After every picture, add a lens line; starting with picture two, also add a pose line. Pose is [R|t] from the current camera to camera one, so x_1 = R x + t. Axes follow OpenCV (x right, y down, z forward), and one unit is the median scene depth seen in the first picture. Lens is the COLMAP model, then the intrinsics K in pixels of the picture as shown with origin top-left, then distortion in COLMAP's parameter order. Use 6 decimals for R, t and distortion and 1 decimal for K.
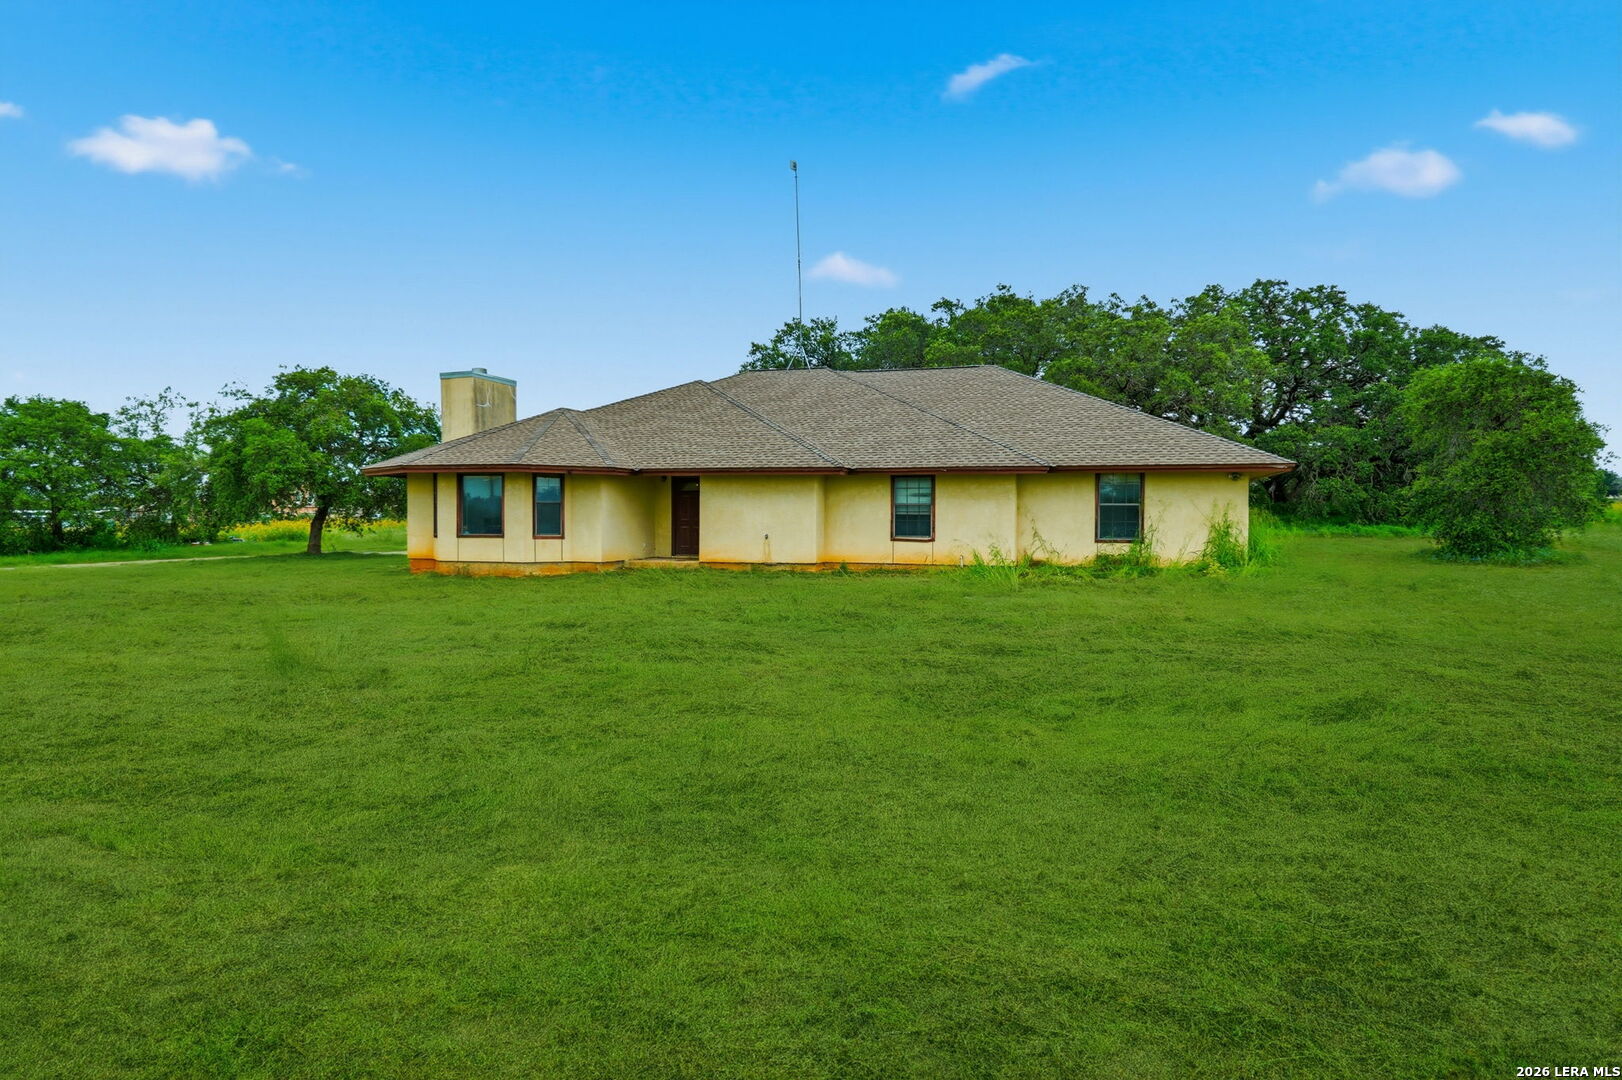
lens RADIAL K [[867.4, 0, 840.8], [0, 867.4, 534.2], [0, 0, 1]] dist [-0.004392, -0.000287]
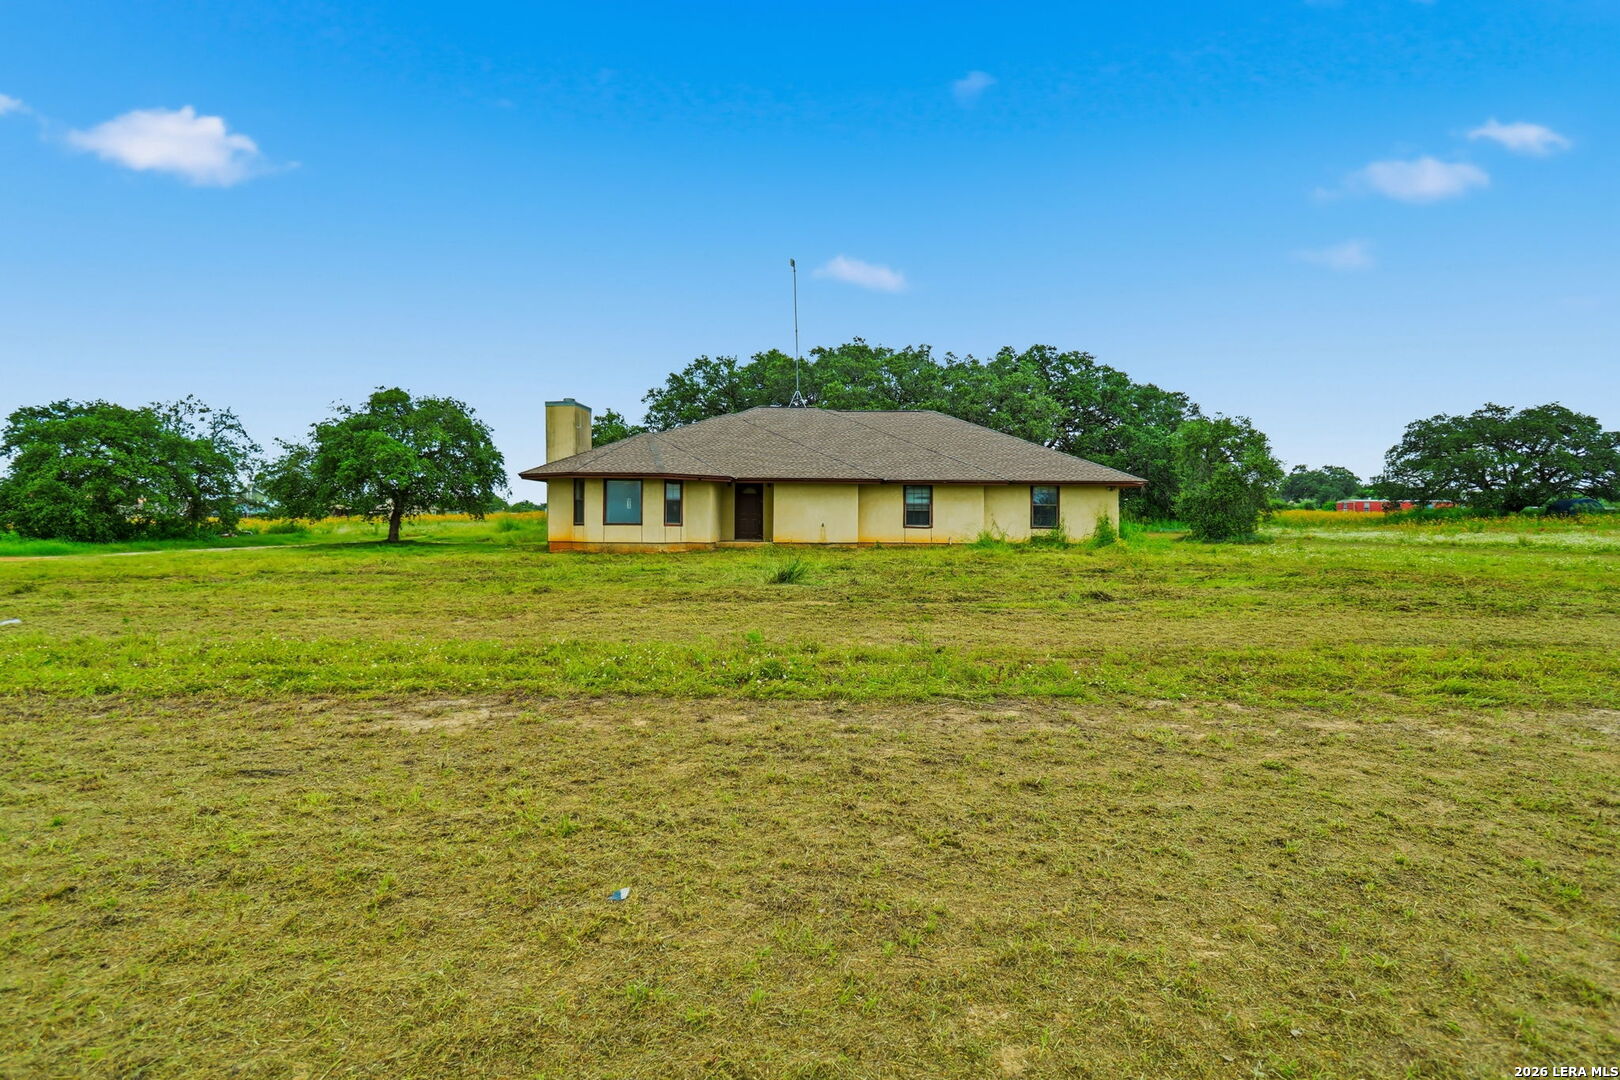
lens RADIAL K [[762.9, 0, 829.8], [0, 762.9, 511.4], [0, 0, 1]] dist [0.002142, 0.000314]
pose [[0.970126, 0.006432, 0.242518, -0.364796], [0.000865, 0.999550, -0.029968, 0.017726], [-0.242601, 0.029283, 0.969684, -0.249940]]
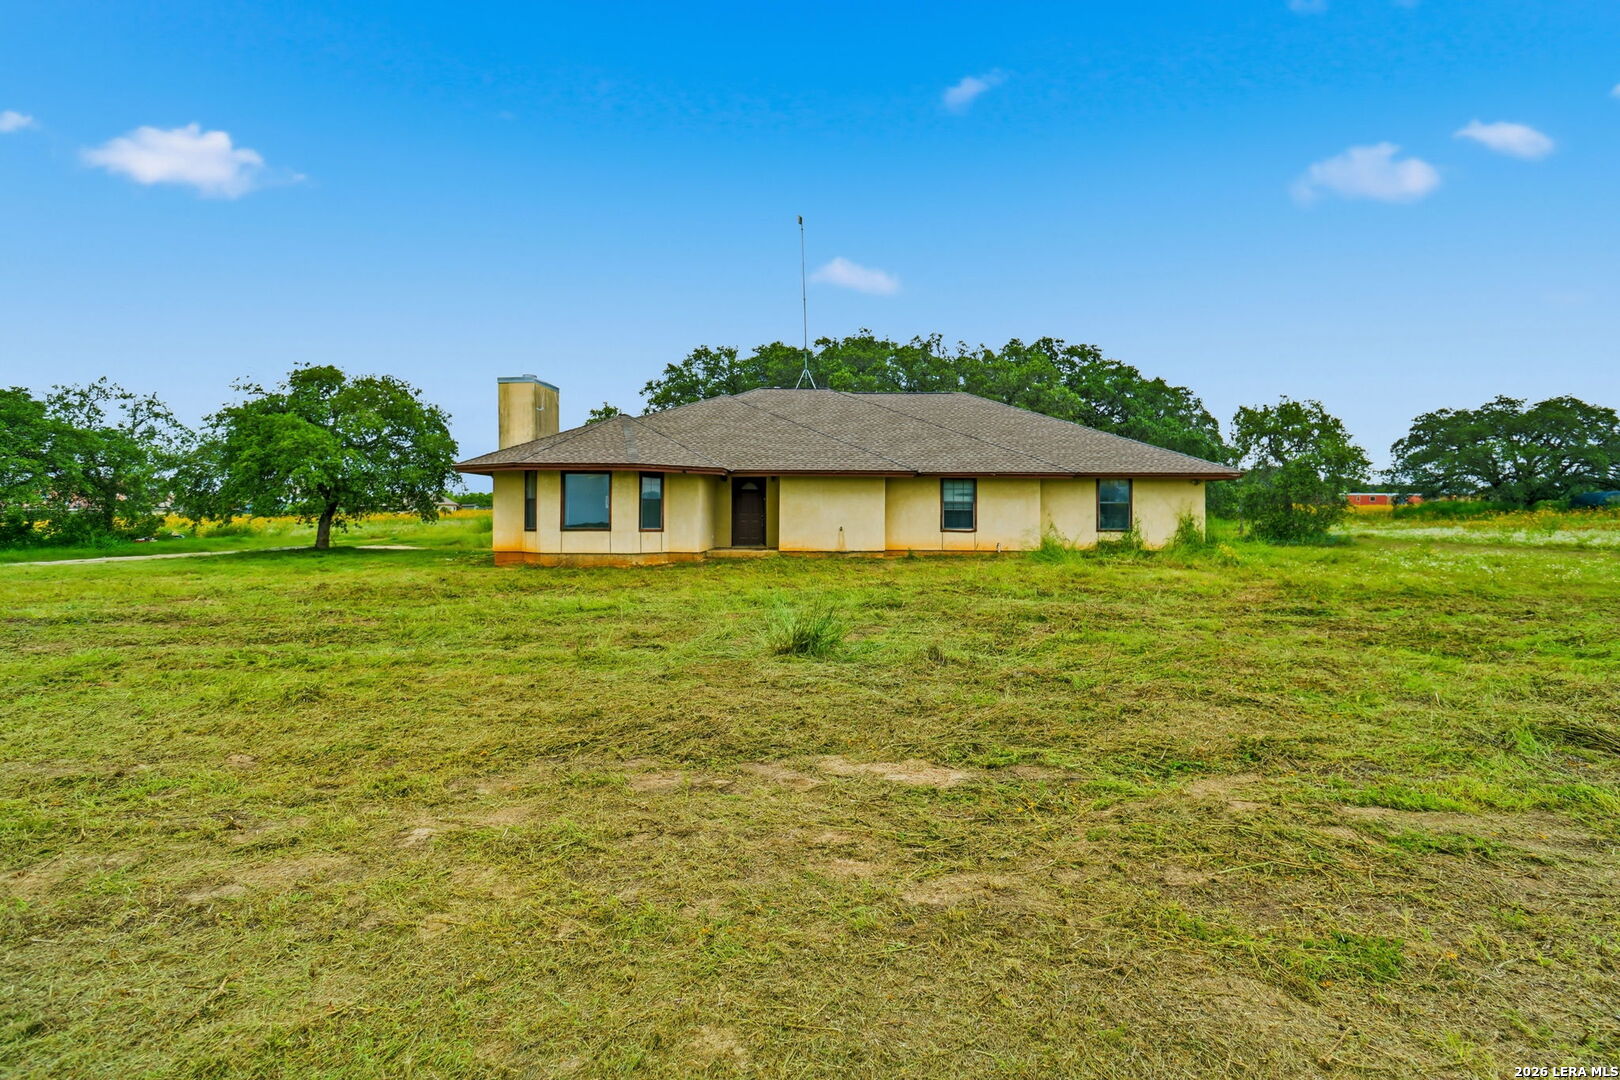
lens RADIAL K [[707.4, 0, 833.8], [0, 707.4, 503.4], [0, 0, 1]] dist [0.000955, 0.000030]
pose [[0.968046, 0.003893, 0.250744, -0.315217], [0.004590, 0.999437, -0.033238, 0.000259], [-0.250732, 0.033327, 0.967483, 0.064088]]
